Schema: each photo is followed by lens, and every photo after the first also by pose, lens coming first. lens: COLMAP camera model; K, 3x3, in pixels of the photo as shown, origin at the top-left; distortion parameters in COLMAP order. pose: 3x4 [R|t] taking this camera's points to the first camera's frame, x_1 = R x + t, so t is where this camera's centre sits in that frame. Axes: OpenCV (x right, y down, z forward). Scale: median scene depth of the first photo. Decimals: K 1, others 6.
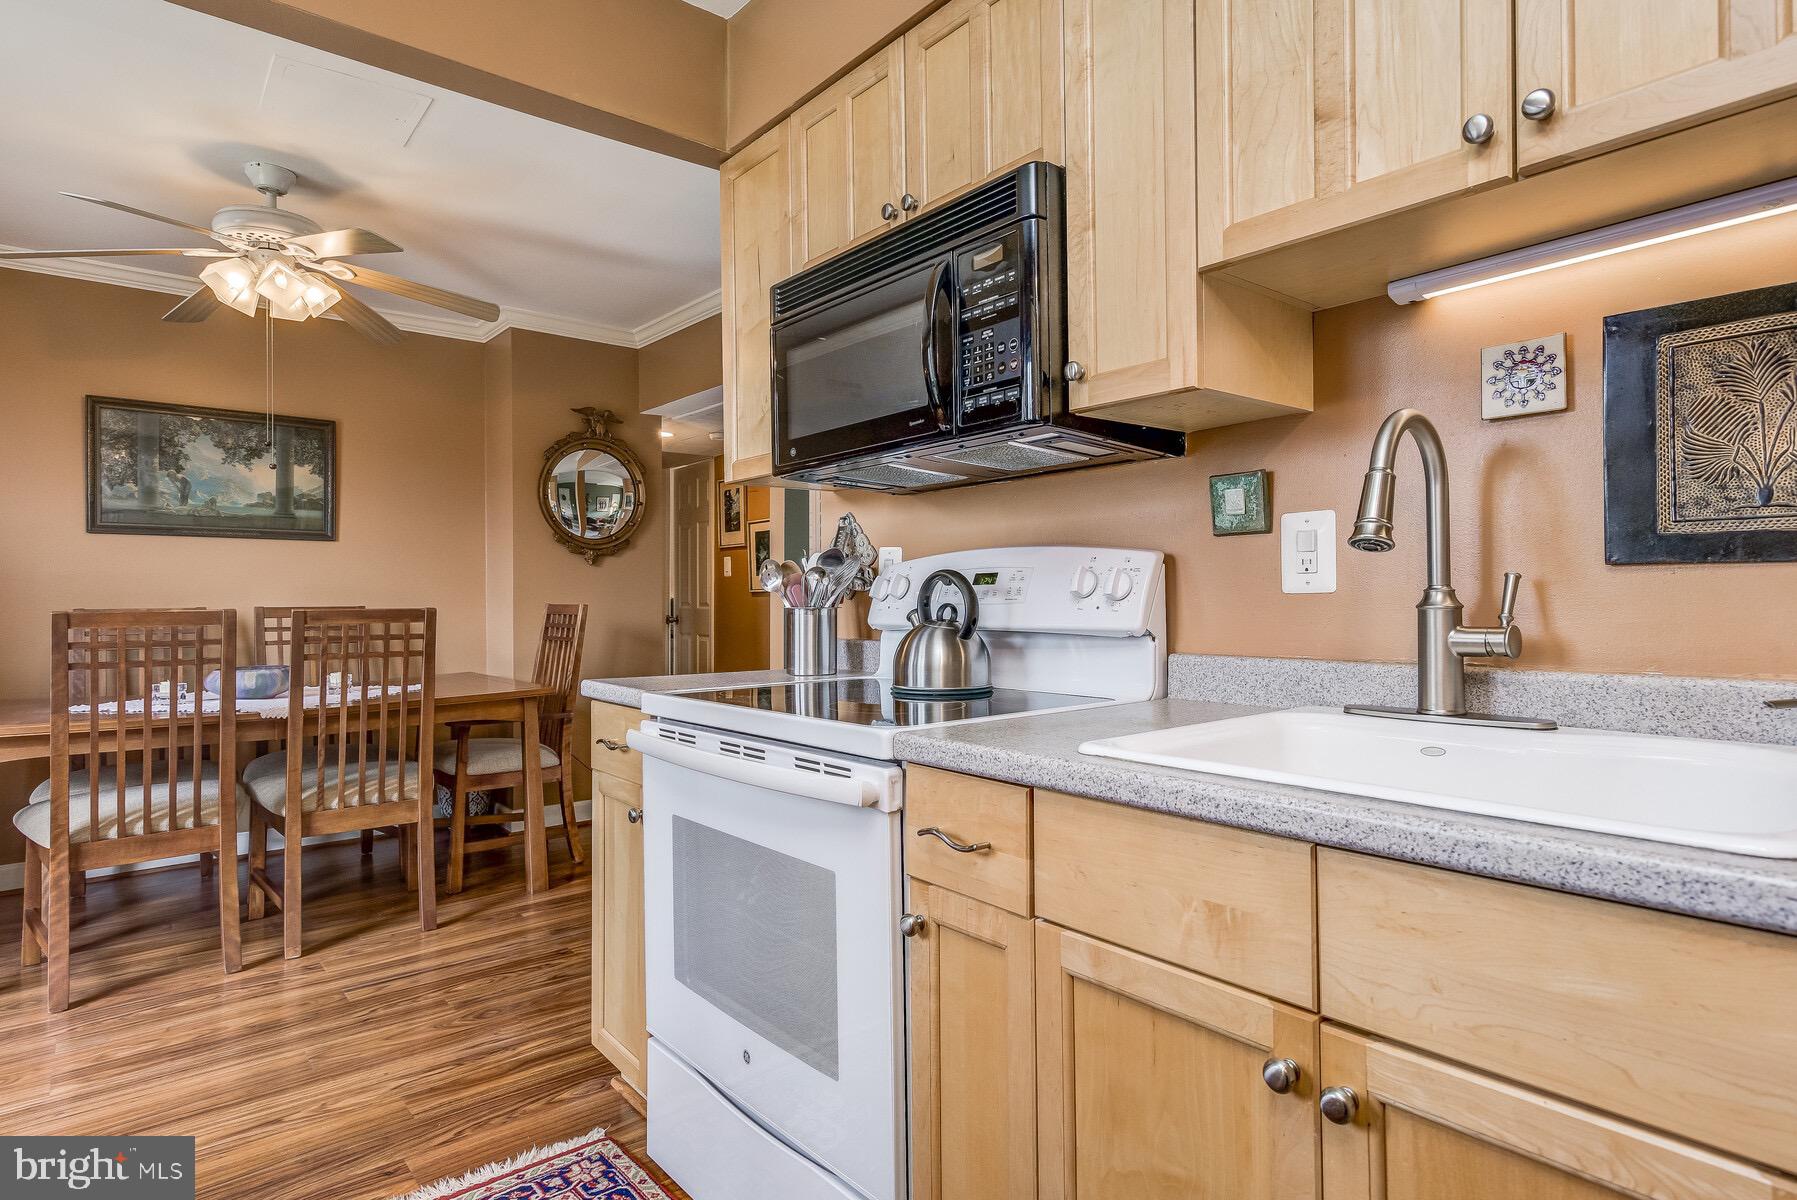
lens RADIAL K [[958.1, 0, 914.3], [0, 958.1, 594.5], [0, 0, 1]] dist [0.003372, 0.000860]
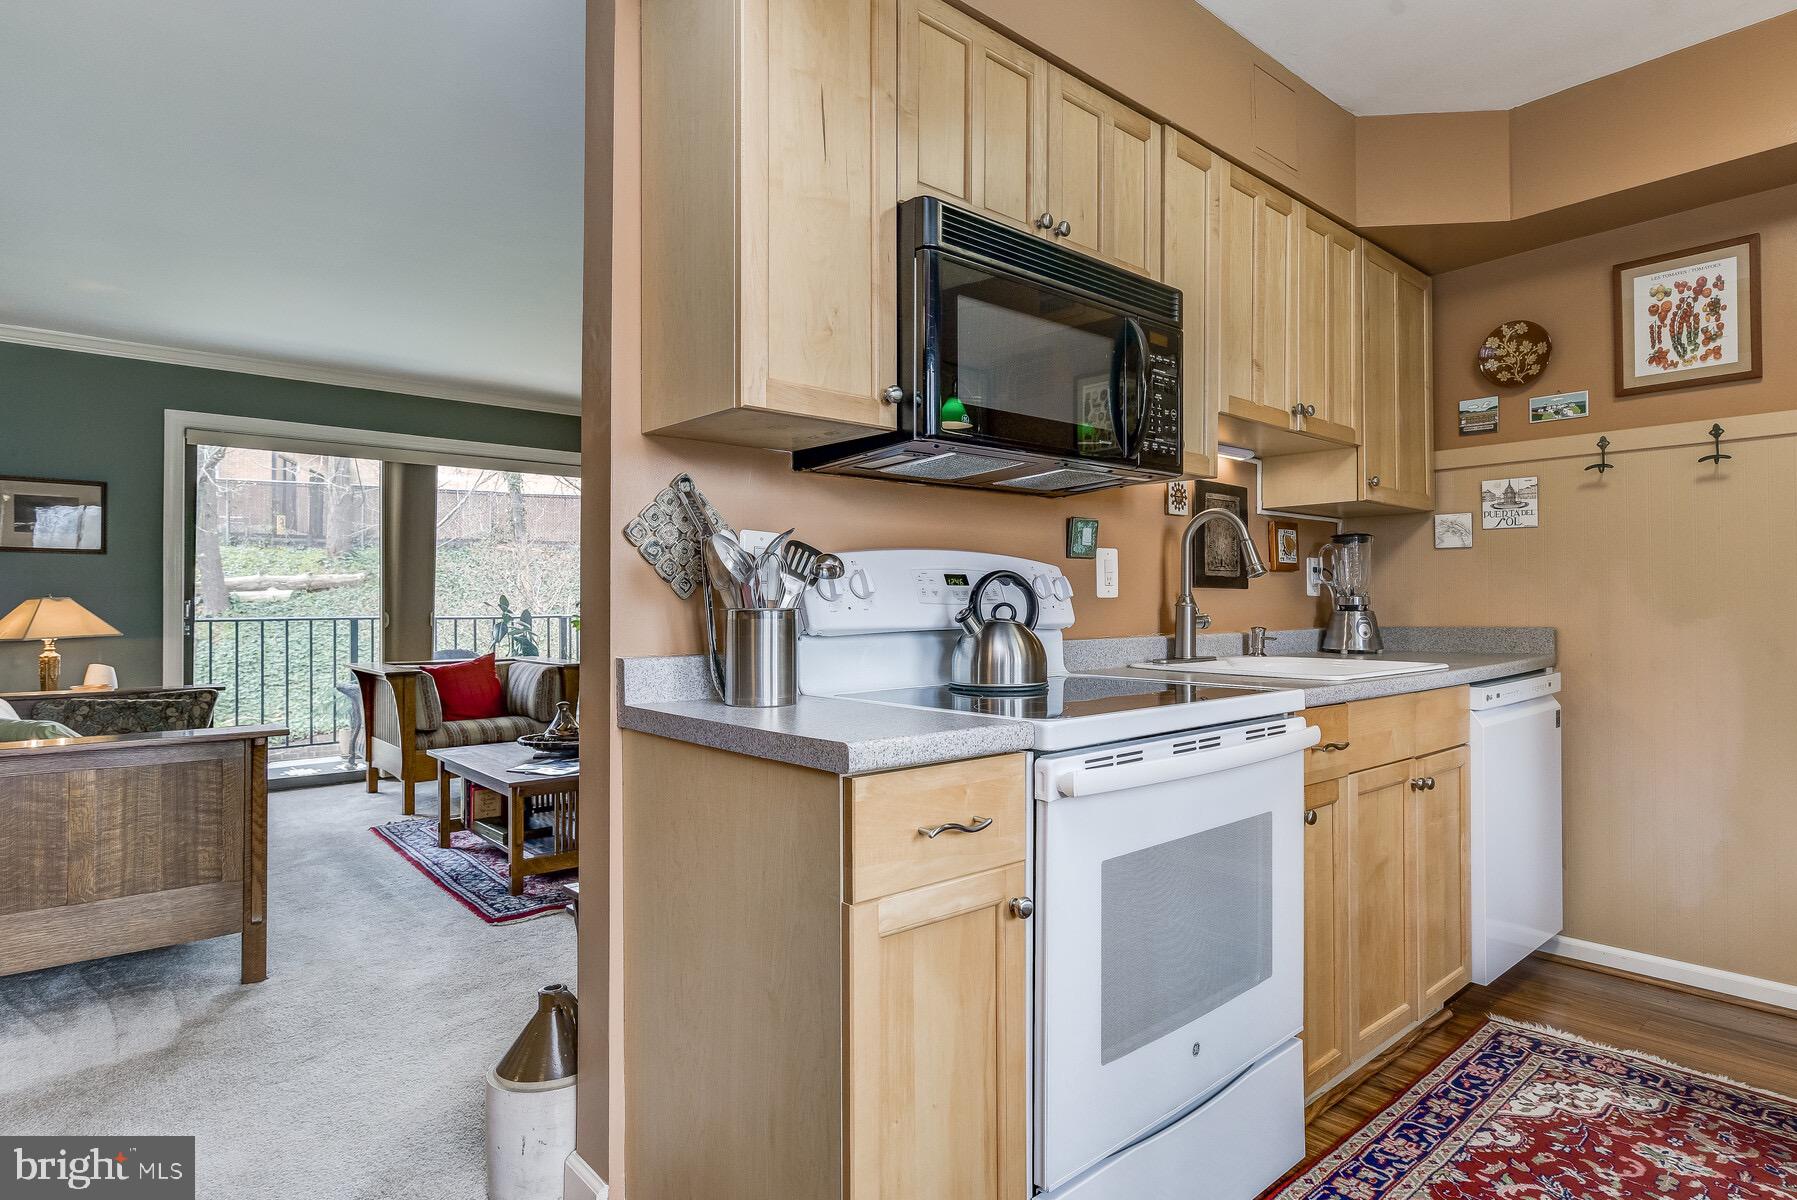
lens RADIAL K [[958.1, 0, 914.3], [0, 958.1, 594.5], [0, 0, 1]] dist [0.003372, 0.000860]
pose [[-0.021904, 0.018373, 0.999591, -0.644229], [-0.002412, 0.999827, -0.018430, 0.012662], [-0.999757, -0.002815, -0.021856, 0.717050]]
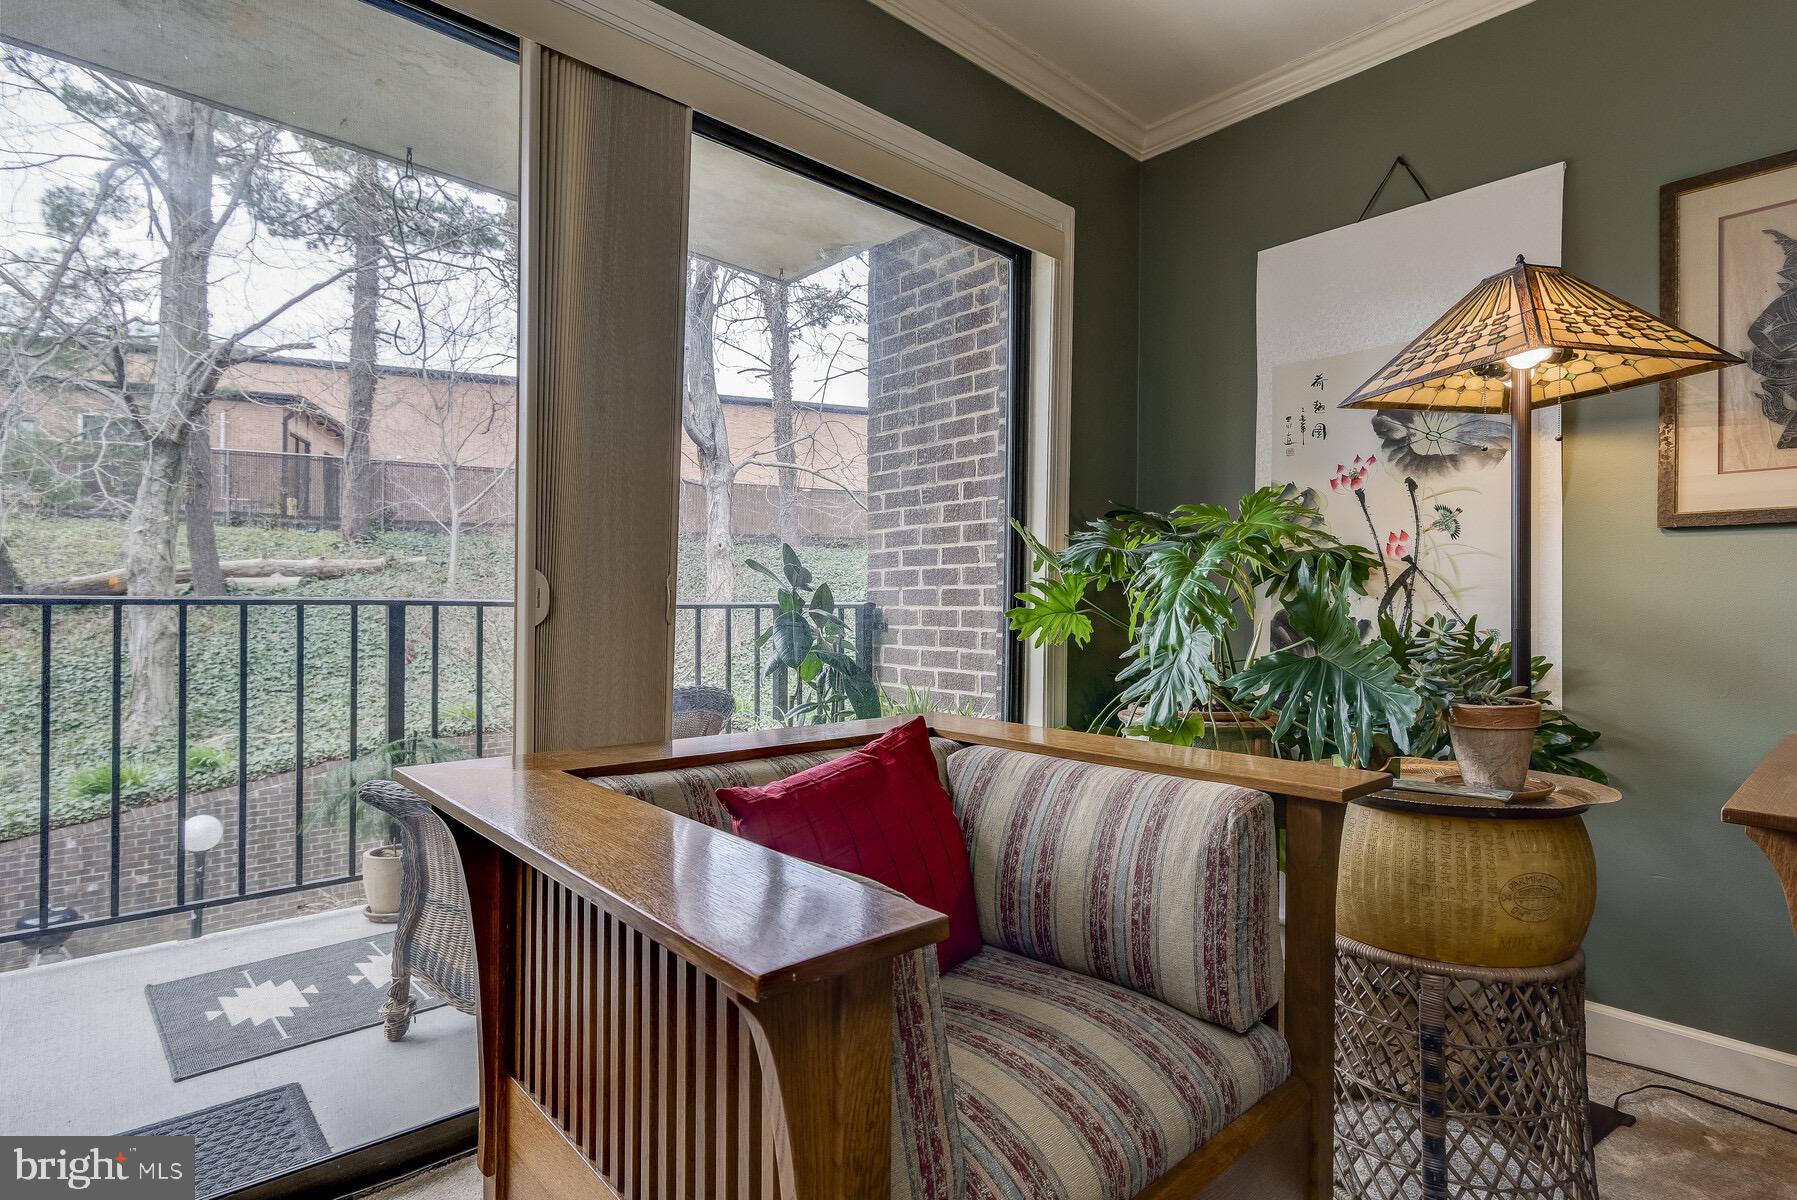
lens RADIAL K [[903.4, 0, 906.6], [0, 903.4, 601.3], [0, 0, 1]] dist [0.000665, -0.000699]
pose [[-0.030517, 0.012092, 0.999461, 0.810263], [-0.012784, 0.999840, -0.012487, 0.038573], [-0.999452, -0.013158, -0.030358, 1.553823]]
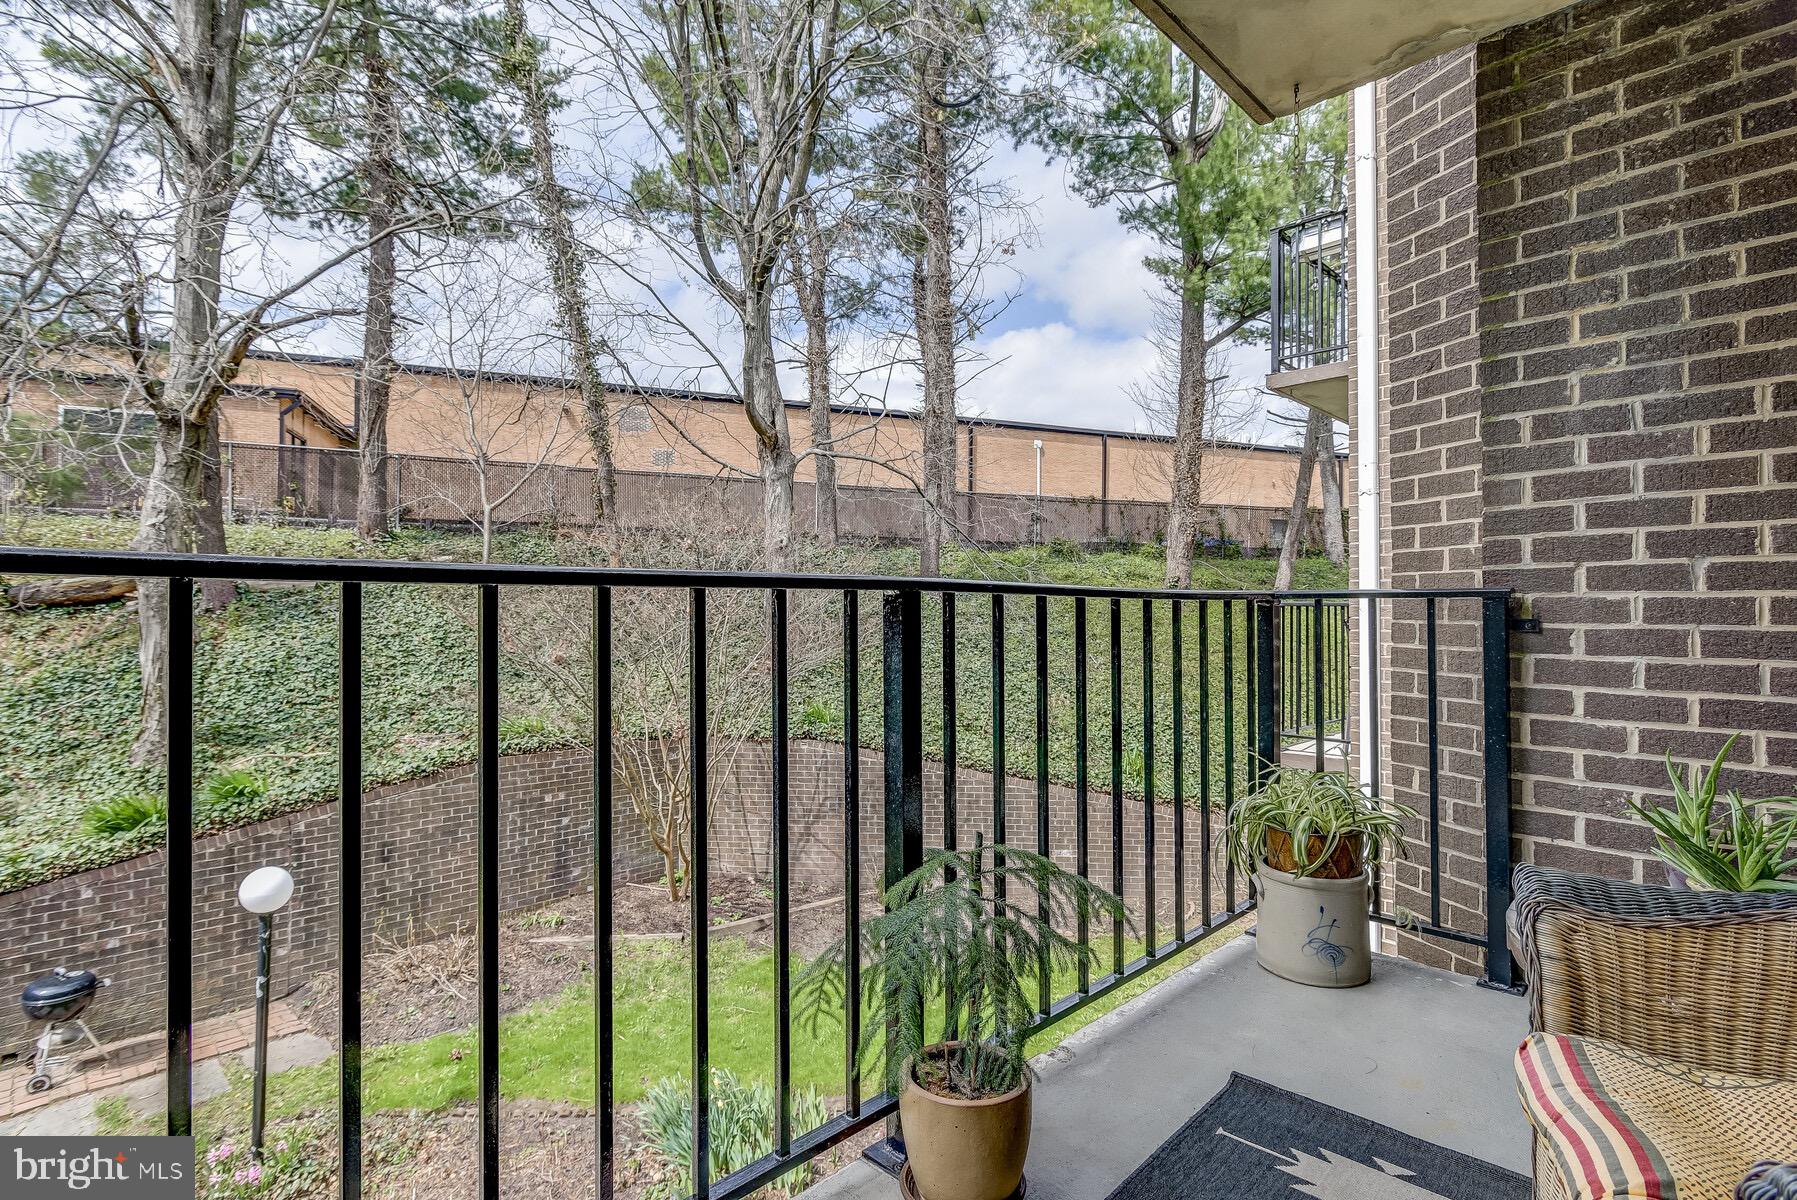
lens RADIAL K [[871.5, 0, 902.1], [0, 871.5, 602.0], [0, 0, 1]] dist [-0.002143, -0.001356]
pose [[-0.069046, 0.015030, 0.997500, 1.390815], [-0.007965, 0.999846, -0.015617, 0.055700], [-0.997582, -0.009023, -0.068916, 2.208944]]
